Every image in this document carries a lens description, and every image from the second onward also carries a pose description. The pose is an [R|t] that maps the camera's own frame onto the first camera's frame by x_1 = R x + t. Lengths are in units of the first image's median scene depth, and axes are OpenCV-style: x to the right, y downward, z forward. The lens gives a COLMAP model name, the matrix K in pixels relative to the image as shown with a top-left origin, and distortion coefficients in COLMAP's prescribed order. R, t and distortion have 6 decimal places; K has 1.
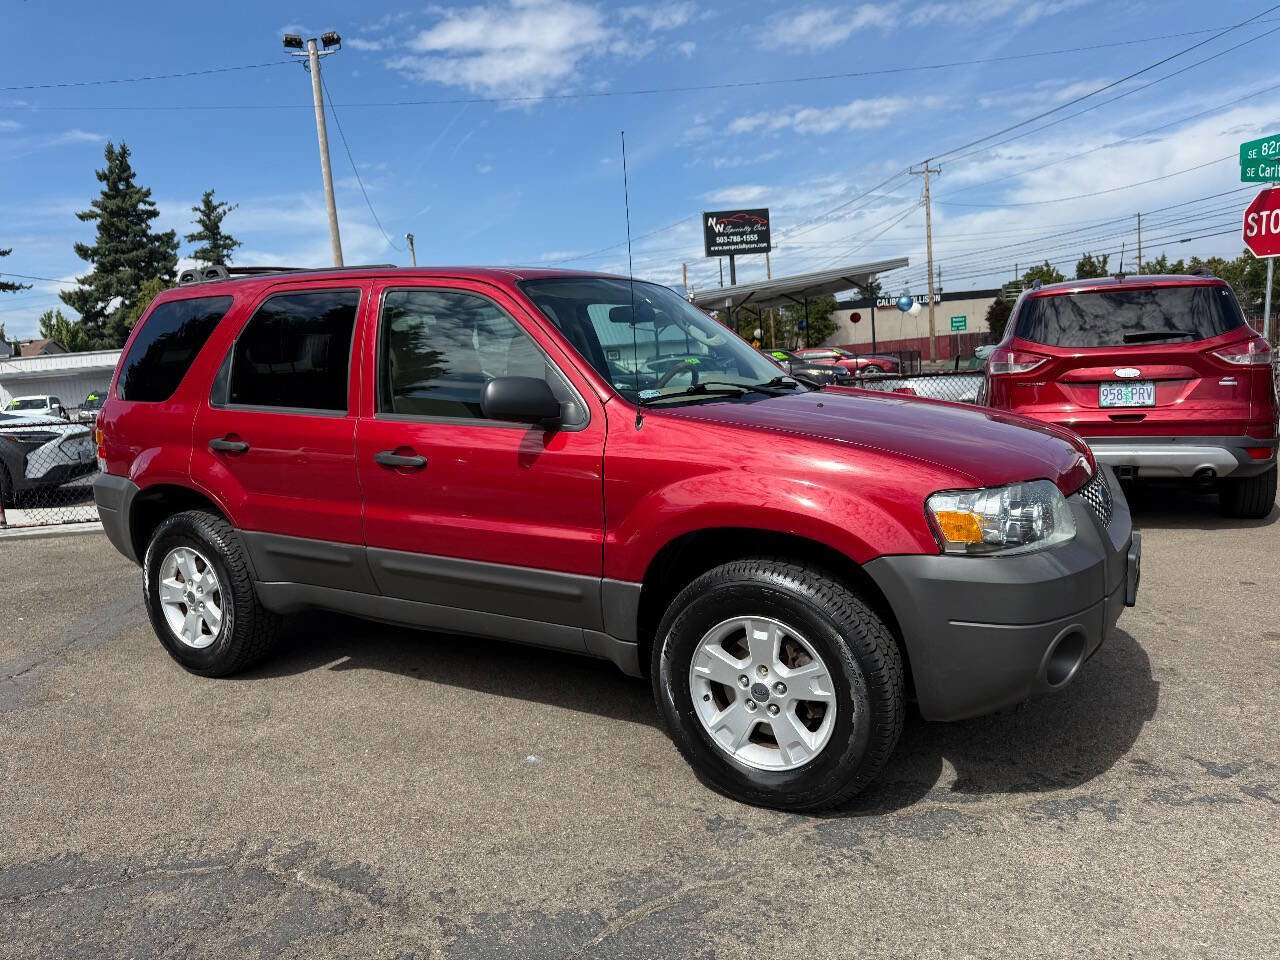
lens RADIAL K [[895.9, 0, 618.2], [0, 895.9, 503.2], [0, 0, 1]] dist [0.052677, -0.079627]
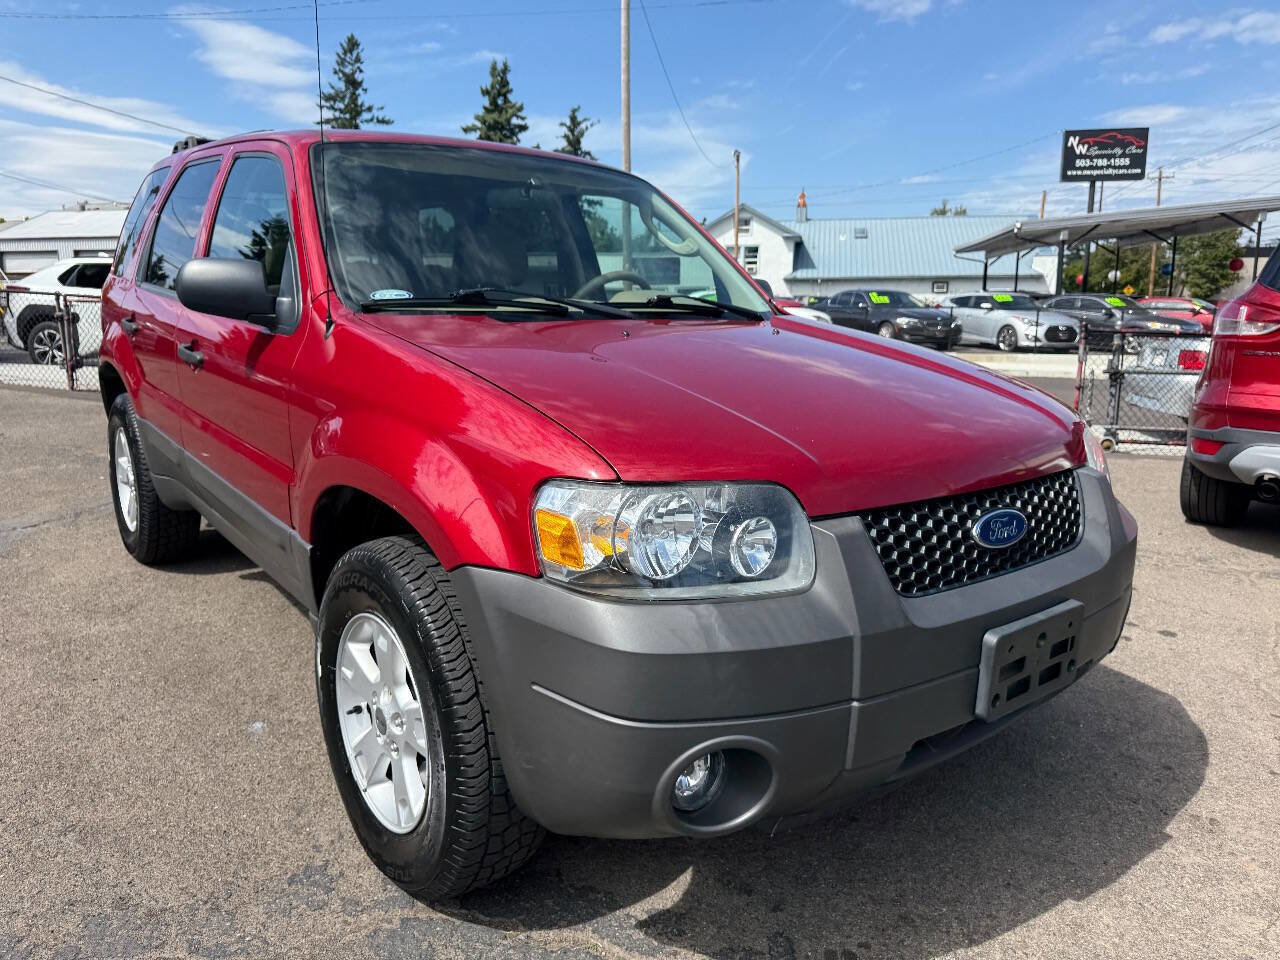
lens RADIAL K [[917.7, 0, 615.6], [0, 917.7, 483.1], [0, 0, 1]] dist [-0.003018, -0.006919]
pose [[0.931620, 0.143428, -0.333936, 0.165440], [-0.125125, 0.989240, 0.075808, -0.015013], [0.341216, -0.028841, 0.939542, 0.117594]]
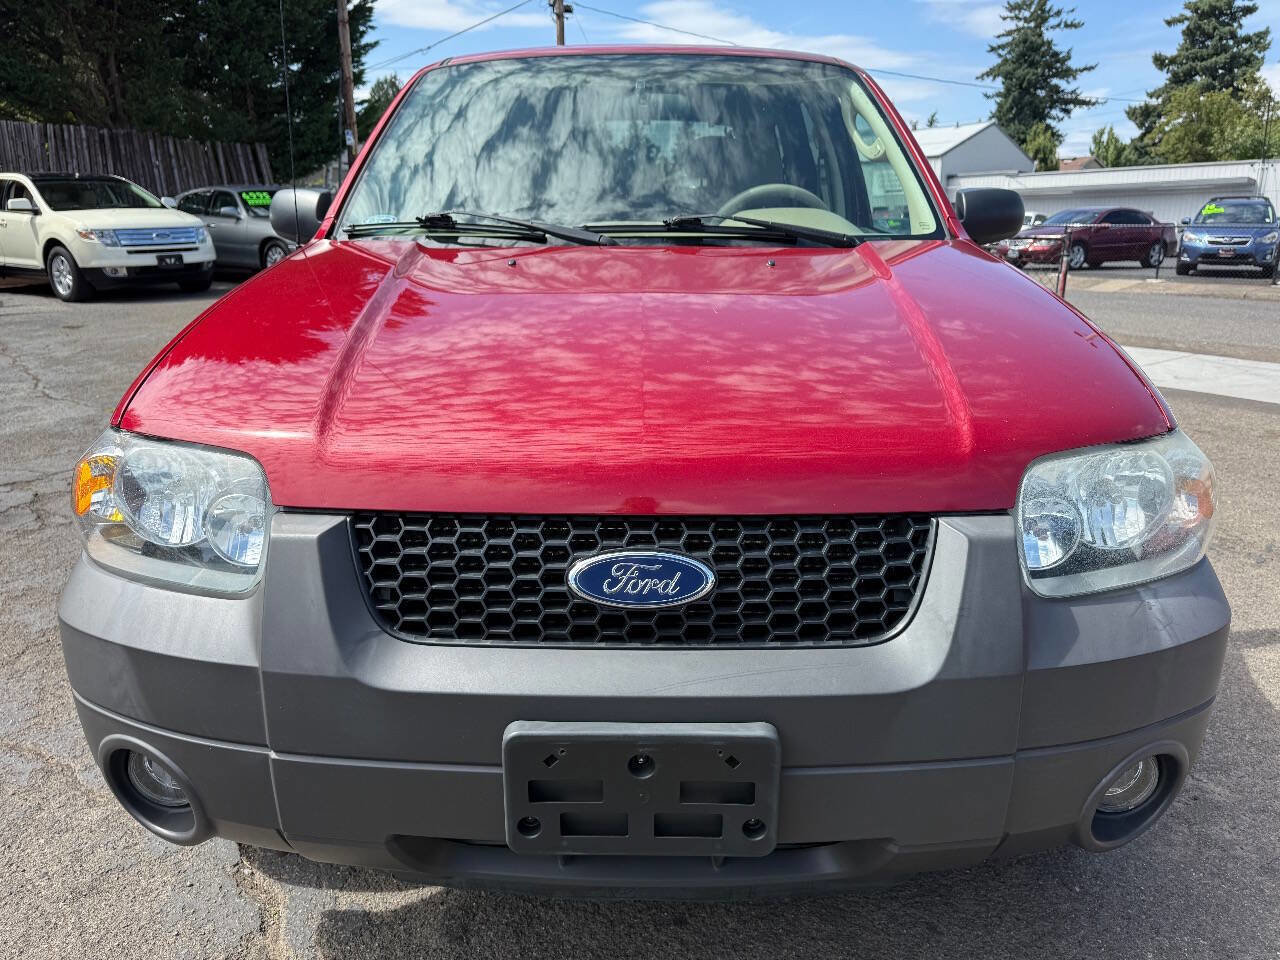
lens RADIAL K [[888.2, 0, 640.0], [0, 888.2, 480.0], [0, 0, 1]] dist [0.008136, -0.000287]
pose [[0.522008, 0.304082, -0.796895, 0.269290], [-0.166889, 0.952646, 0.254193, -0.044755], [0.836454, 0.000303, 0.548037, 0.263908]]
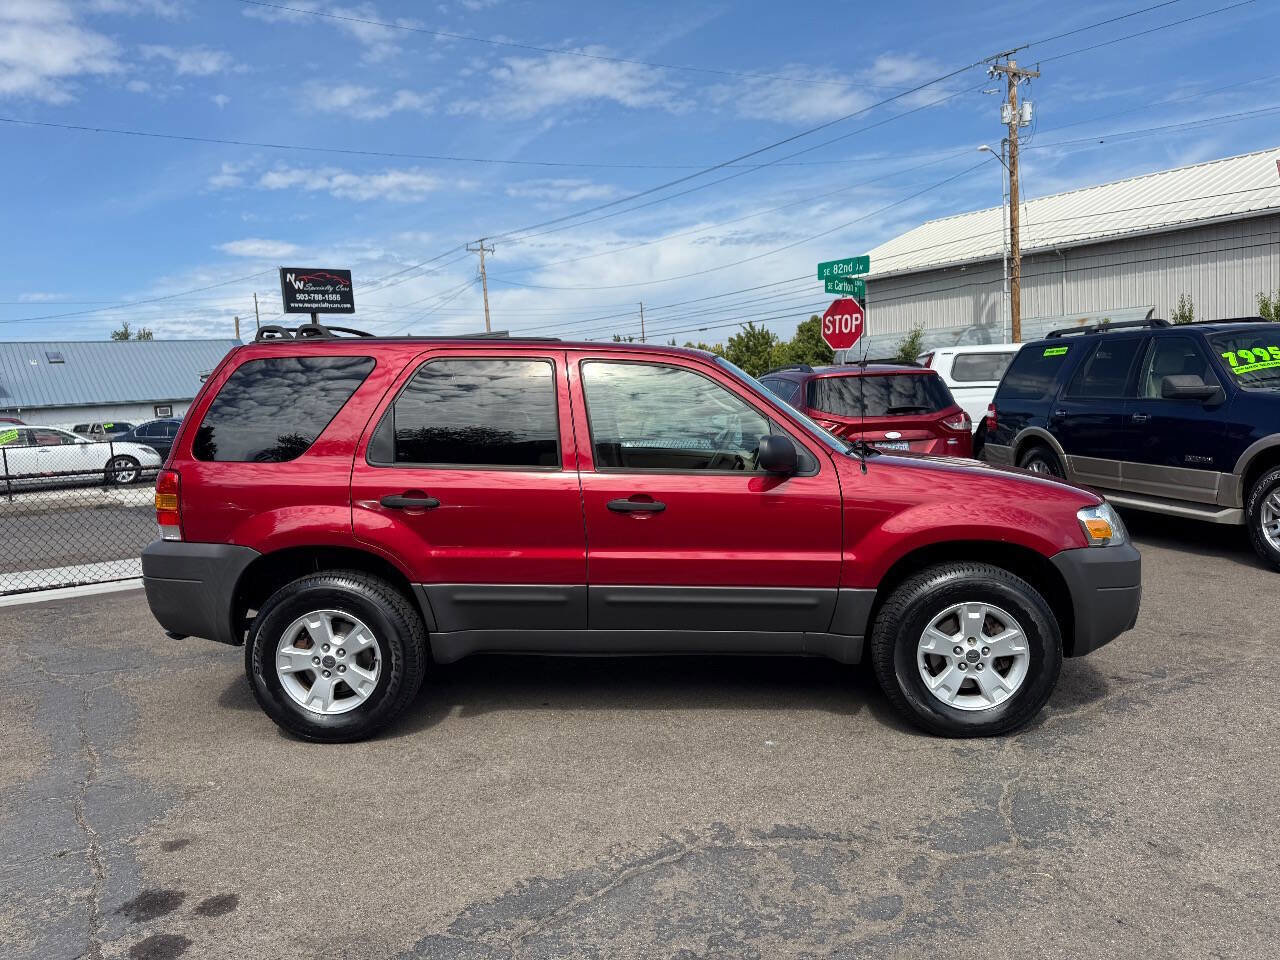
lens RADIAL K [[895.3, 0, 618.0], [0, 895.3, 507.5], [0, 0, 1]] dist [-0.023301, -0.007185]
pose [[0.881928, -0.029493, 0.470460, -0.205989], [0.057956, 0.997253, -0.046127, 0.001877], [-0.467808, 0.067946, 0.881215, 0.001896]]
